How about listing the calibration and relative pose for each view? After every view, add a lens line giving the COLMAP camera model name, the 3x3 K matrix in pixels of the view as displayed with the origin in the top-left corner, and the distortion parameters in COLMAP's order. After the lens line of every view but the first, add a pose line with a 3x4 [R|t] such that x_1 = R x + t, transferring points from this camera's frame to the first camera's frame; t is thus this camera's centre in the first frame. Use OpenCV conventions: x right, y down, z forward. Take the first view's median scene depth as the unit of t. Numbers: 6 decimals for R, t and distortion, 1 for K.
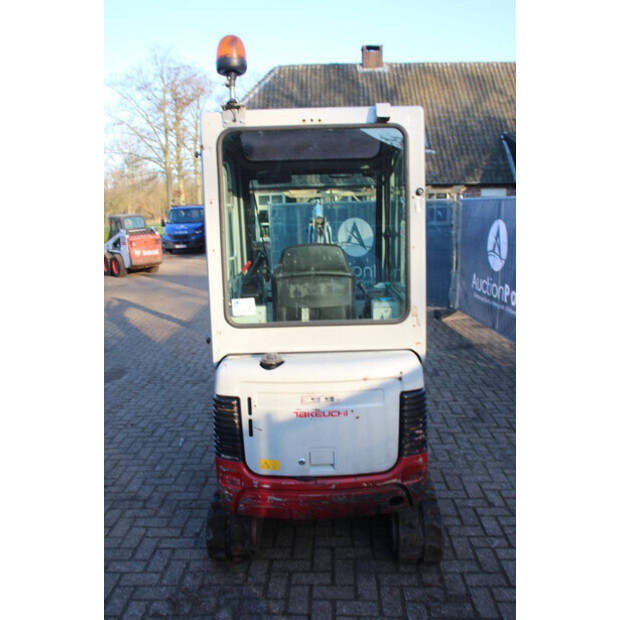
lens RADIAL K [[557.9, 0, 305.4], [0, 557.9, 310.6], [0, 0, 1]] dist [-0.141654, 0.160234]
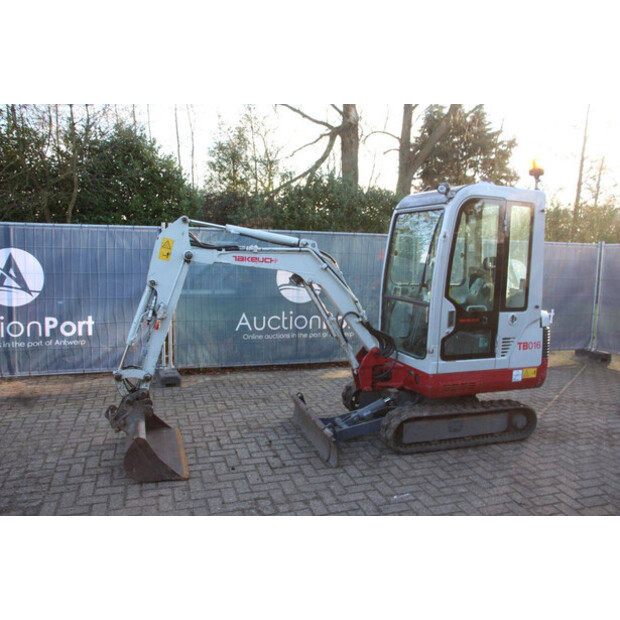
lens RADIAL K [[507.3, 0, 312.2], [0, 507.3, 310.6], [0, 0, 1]] dist [-0.175185, 0.161934]
pose [[-0.340840, -0.090084, 0.935795, -1.433247], [0.153957, 0.976612, 0.150088, -0.292512], [-0.927430, 0.195228, -0.318999, 2.169438]]
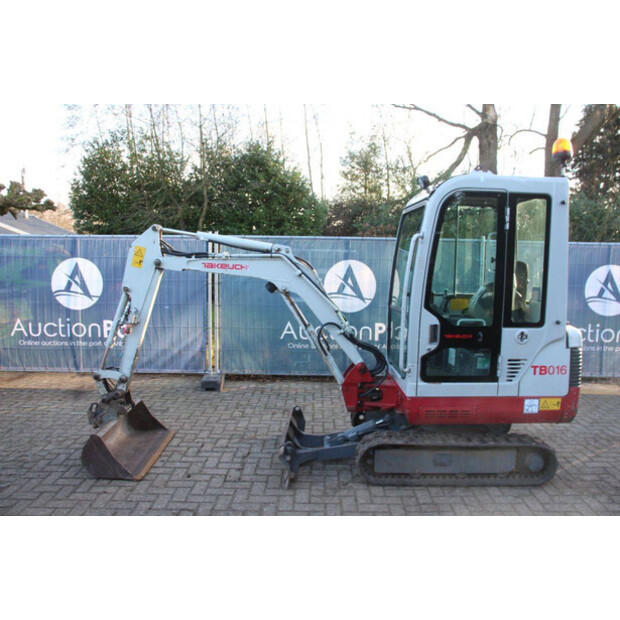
lens RADIAL K [[507.3, 0, 312.2], [0, 507.3, 310.6], [0, 0, 1]] dist [-0.175185, 0.161934]
pose [[-0.024986, -0.077076, 0.996712, -1.440619], [0.168222, 0.982482, 0.080193, -0.191052], [-0.985432, 0.169672, -0.011582, 1.613248]]
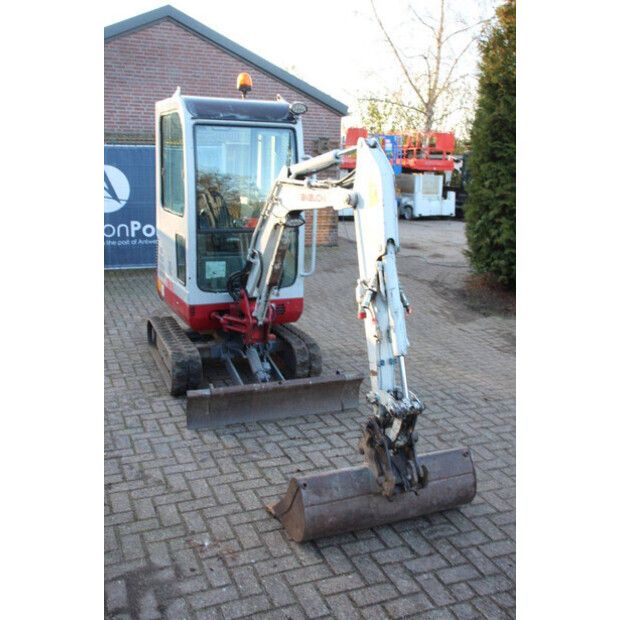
lens RADIAL K [[639.8, 0, 310.0], [0, 639.8, 310.0], [0, 0, 1]] dist [-0.055009, 0.012121]
pose [[-0.907206, 0.098547, -0.408982, 0.641454], [-0.077564, 0.916327, 0.392848, -0.559095], [0.413475, 0.388116, -0.823653, 3.033217]]
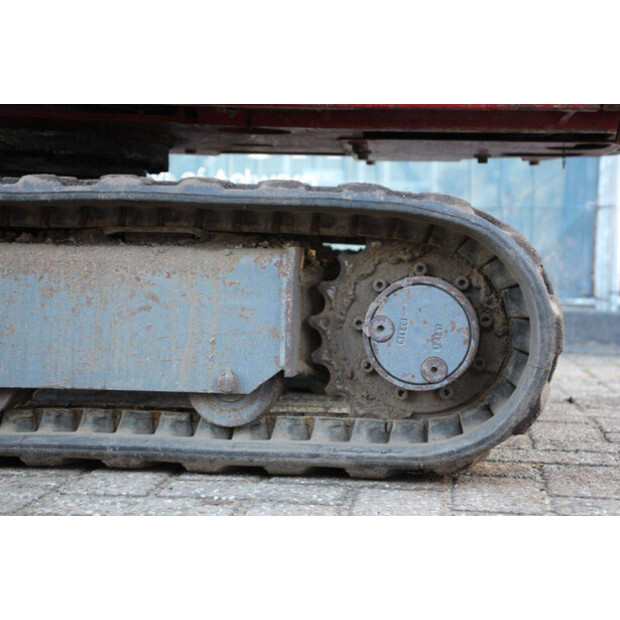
lens RADIAL K [[1385.6, 0, 310.0], [0, 1385.6, 310.0], [0, 0, 1]] dist [0.373268, 0.136993]
pose [[0.072074, -0.013557, 0.997307, -0.767474], [0.152807, 0.988253, 0.002391, 0.405812], [-0.985624, 0.152223, 0.073299, 1.070600]]
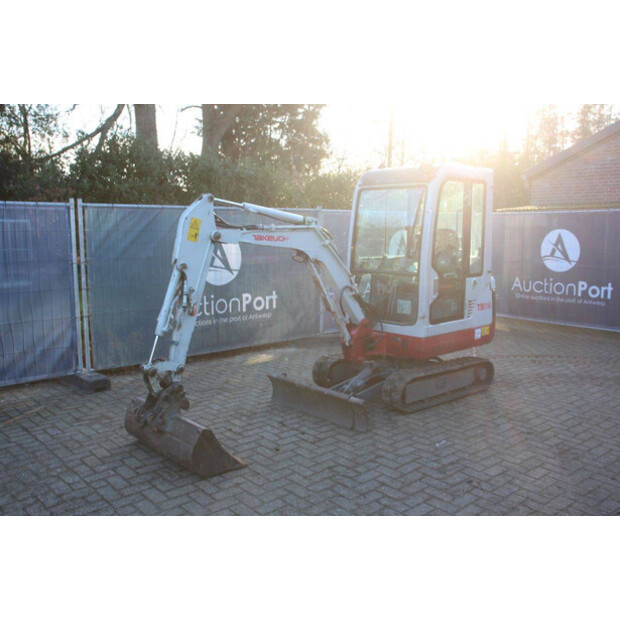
lens RADIAL K [[600.2, 0, 312.1], [0, 600.2, 310.9], [0, 0, 1]] dist [-0.120766, 0.171060]
pose [[-0.688540, -0.071670, 0.721648, -1.326951], [0.148619, 0.960038, 0.237147, -0.434212], [-0.709806, 0.270536, -0.650374, 2.924663]]
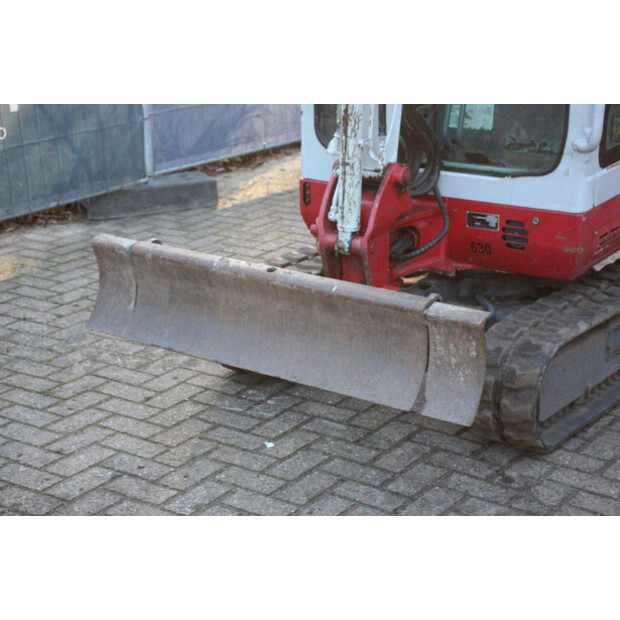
lens RADIAL K [[1325.1, 0, 310.0], [0, 1325.1, 310.0], [0, 0, 1]] dist [0.424886, -0.055934]
pose [[-0.840132, -0.138038, 0.524522, -0.669797], [0.125125, 0.891659, 0.435072, -0.386801], [-0.527752, 0.431149, -0.731839, 2.631364]]
